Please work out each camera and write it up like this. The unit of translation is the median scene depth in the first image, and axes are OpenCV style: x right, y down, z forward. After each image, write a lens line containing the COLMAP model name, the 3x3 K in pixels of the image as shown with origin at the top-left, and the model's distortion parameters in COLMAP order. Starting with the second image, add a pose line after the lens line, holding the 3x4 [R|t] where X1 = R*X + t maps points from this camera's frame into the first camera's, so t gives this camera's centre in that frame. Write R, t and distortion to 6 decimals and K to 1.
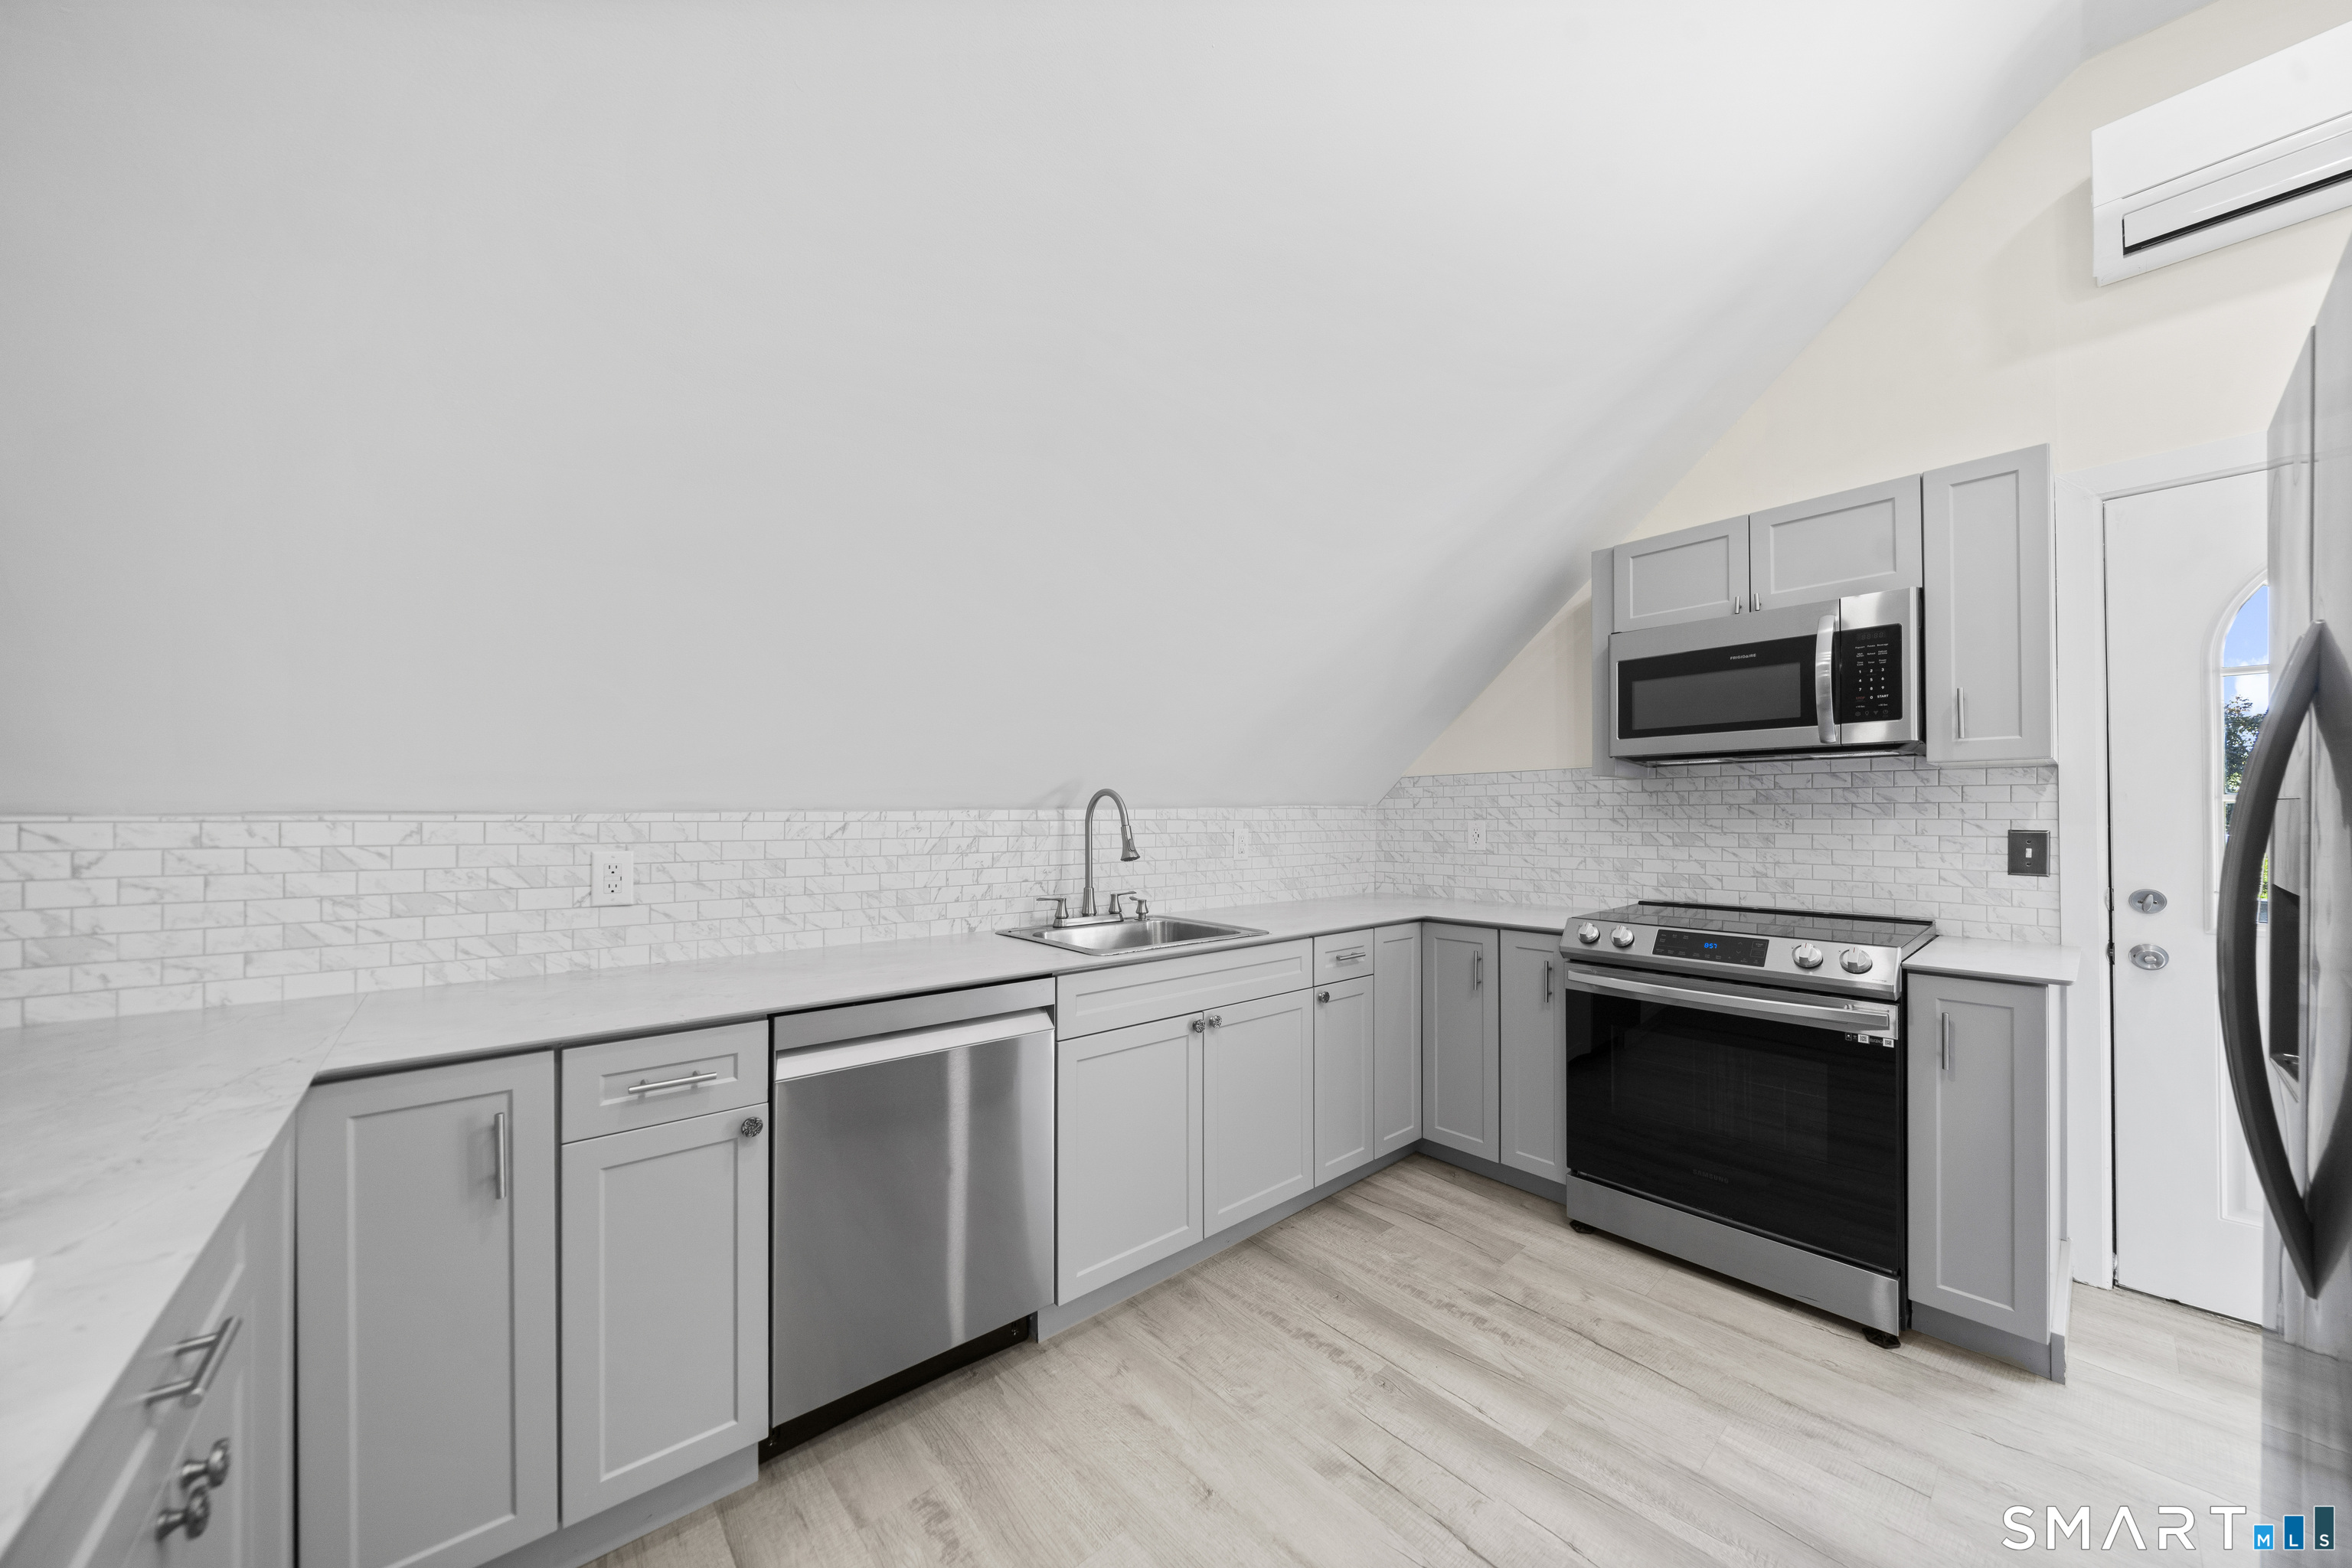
lens RADIAL K [[801.4, 0, 1182.2], [0, 801.4, 810.9], [0, 0, 1]] dist [-0.000359, 0.000022]
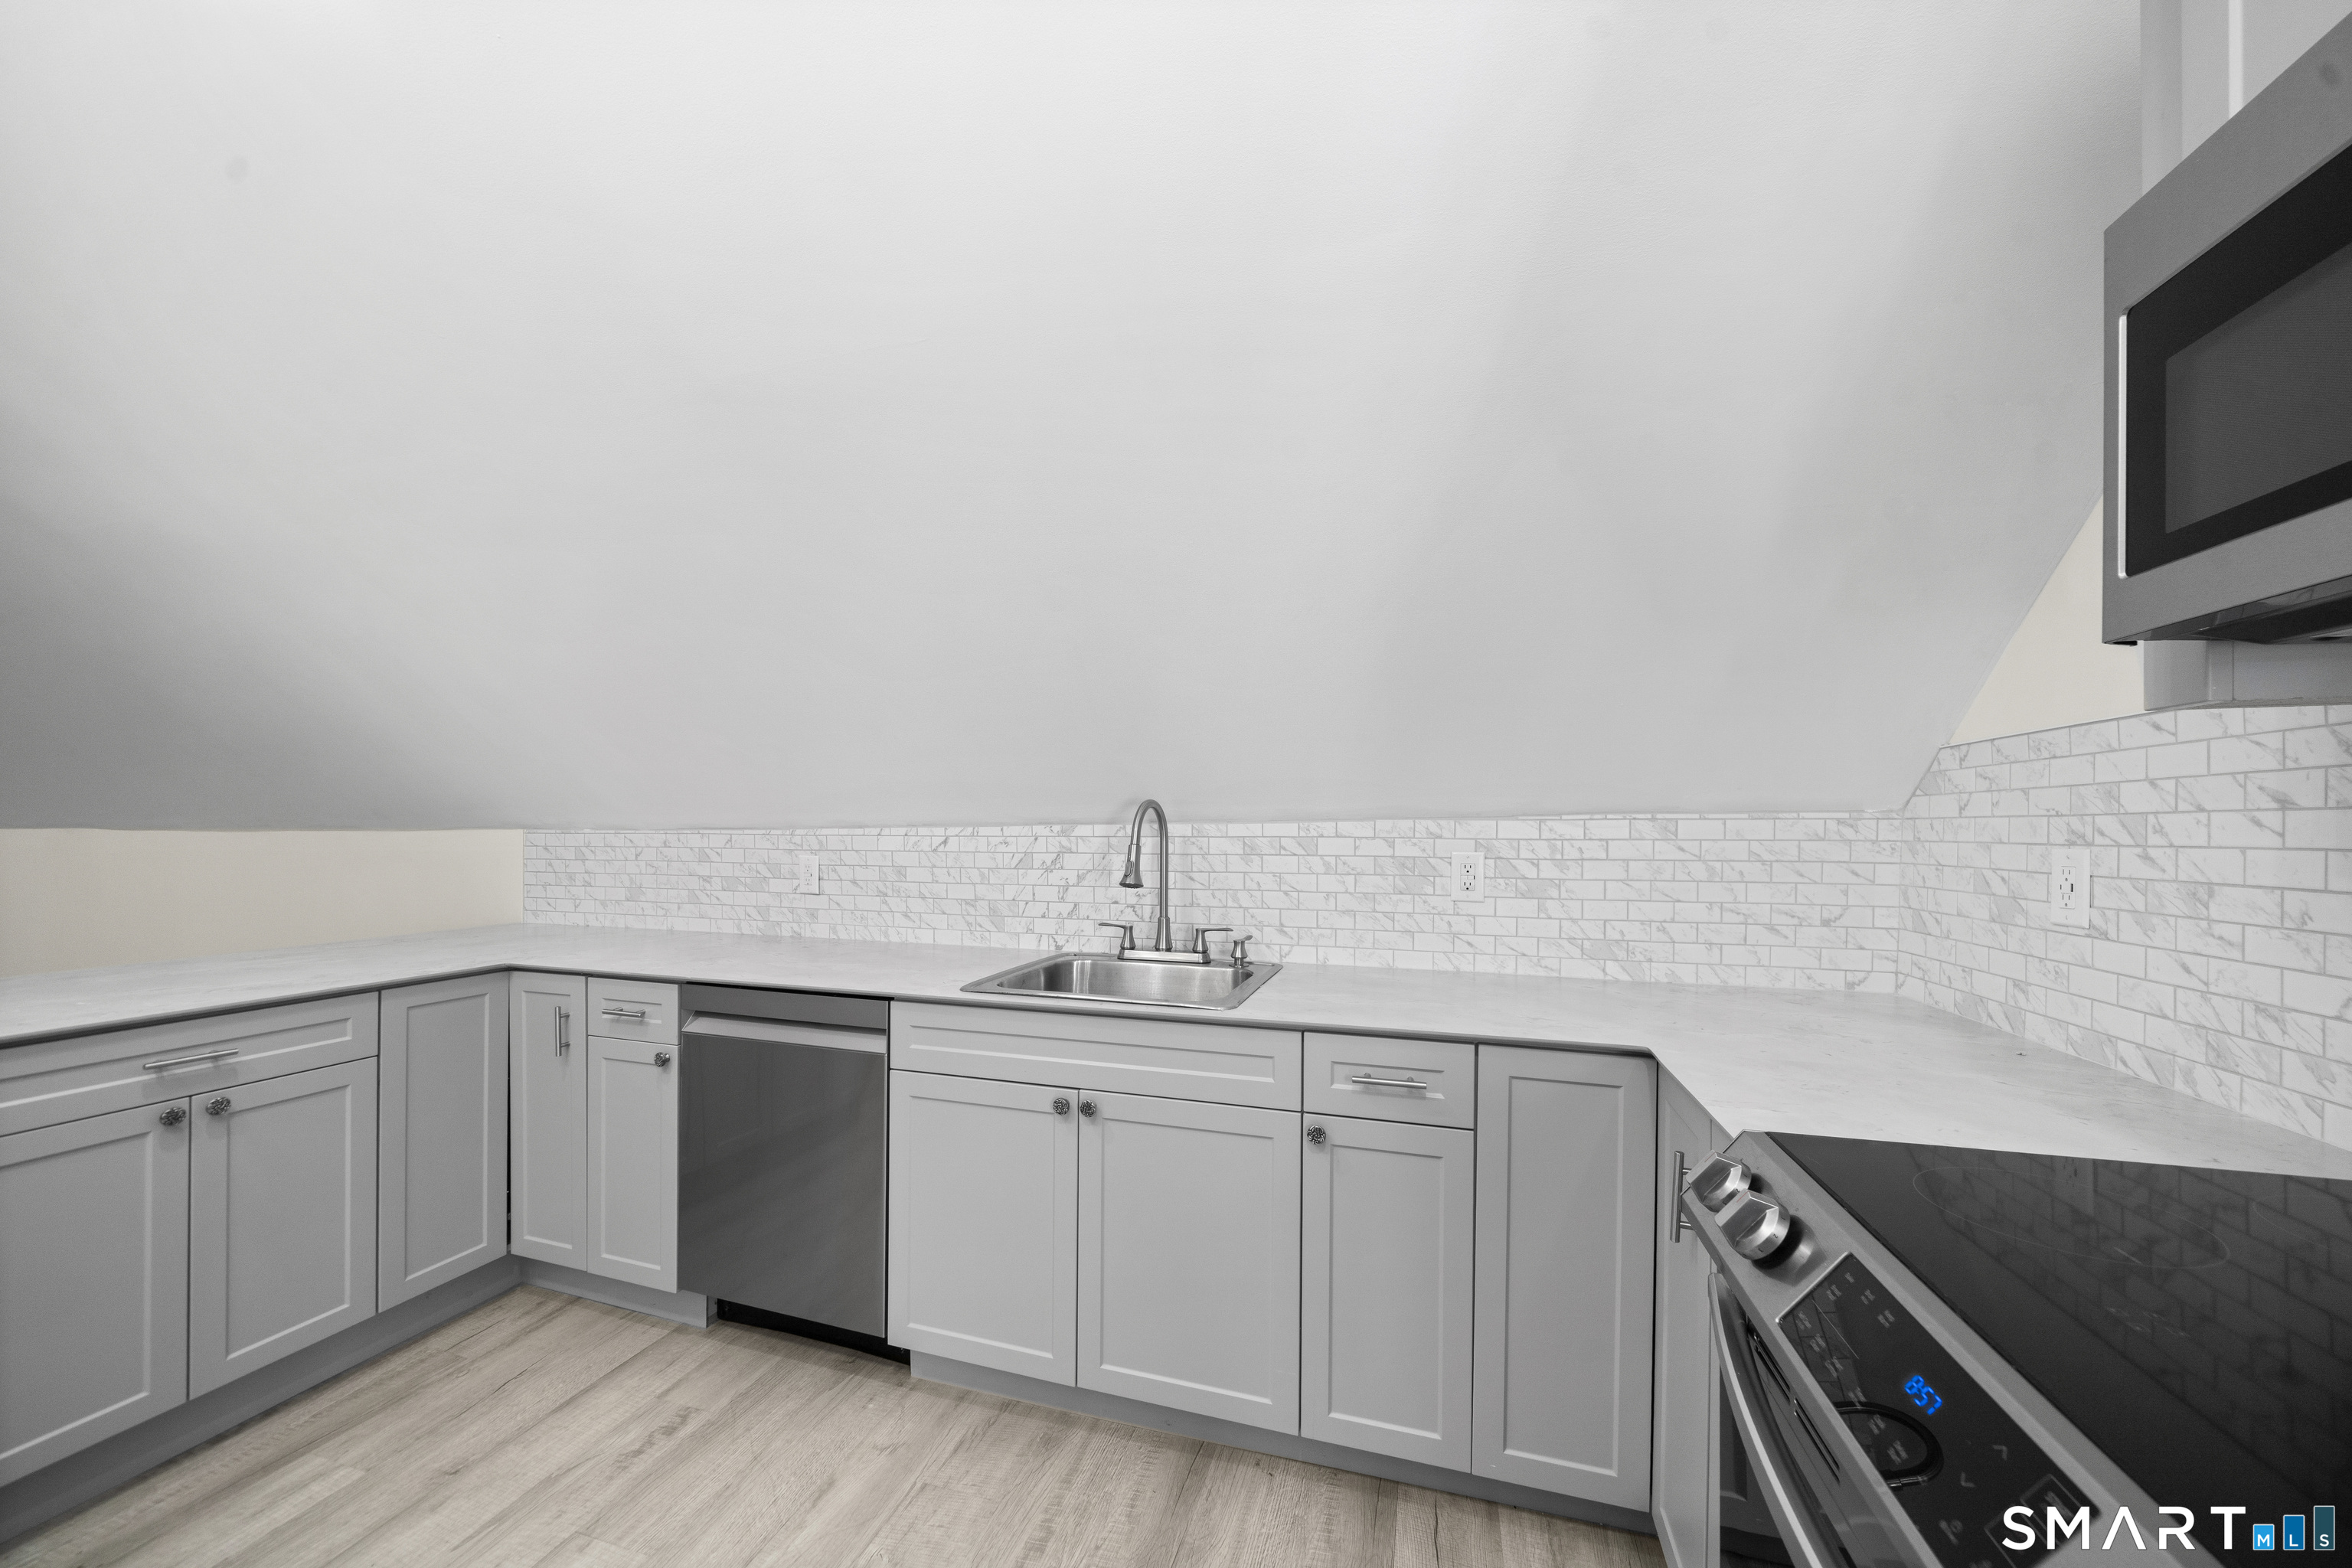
lens RADIAL K [[816.9, 0, 1182.5], [0, 816.9, 822.6], [0, 0, 1]] dist [-0.001592, -0.000089]
pose [[0.530098, -0.002255, -0.847933, 0.655148], [0.006170, 0.999980, 0.001198, -0.004626], [0.847914, -0.005866, 0.530101, 0.594350]]
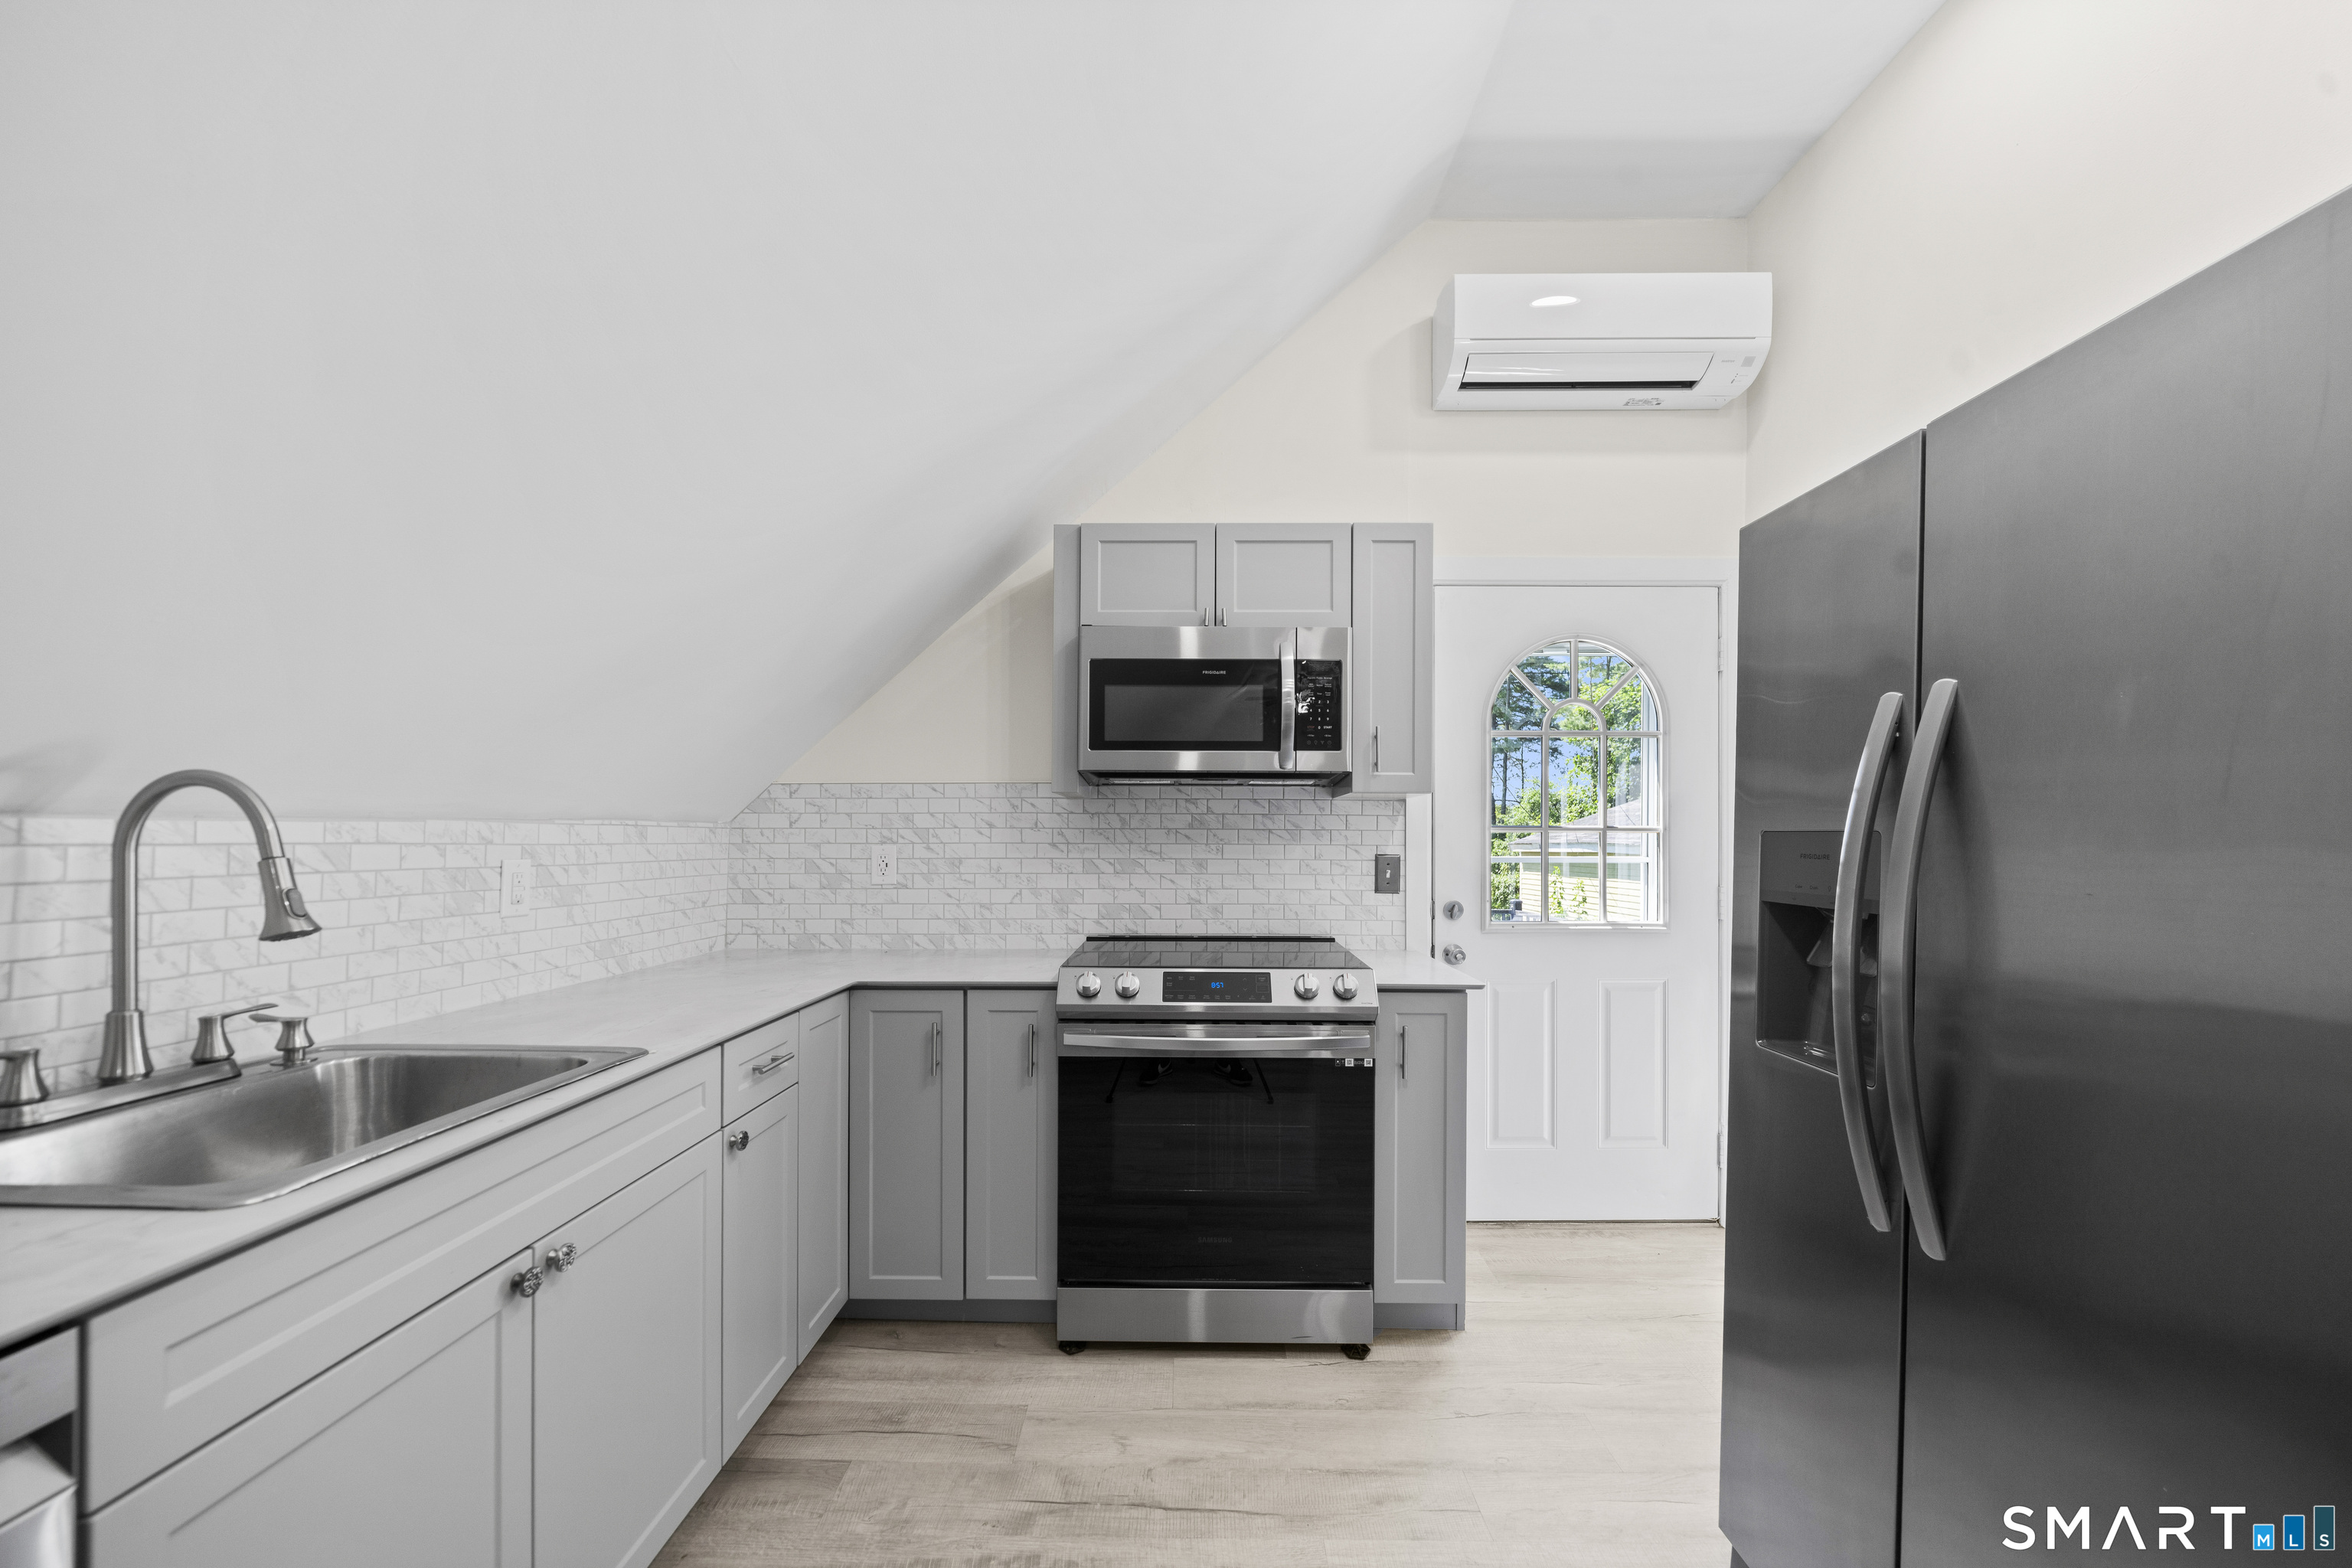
lens RADIAL K [[881.3, 0, 1174.3], [0, 881.3, 839.7], [0, 0, 1]] dist [-0.001392, 0.000077]
pose [[0.670059, 0.005140, 0.742290, -0.096379], [-0.011172, 0.999933, 0.003160, 0.001643], [-0.742224, -0.010410, 0.670071, 0.323467]]
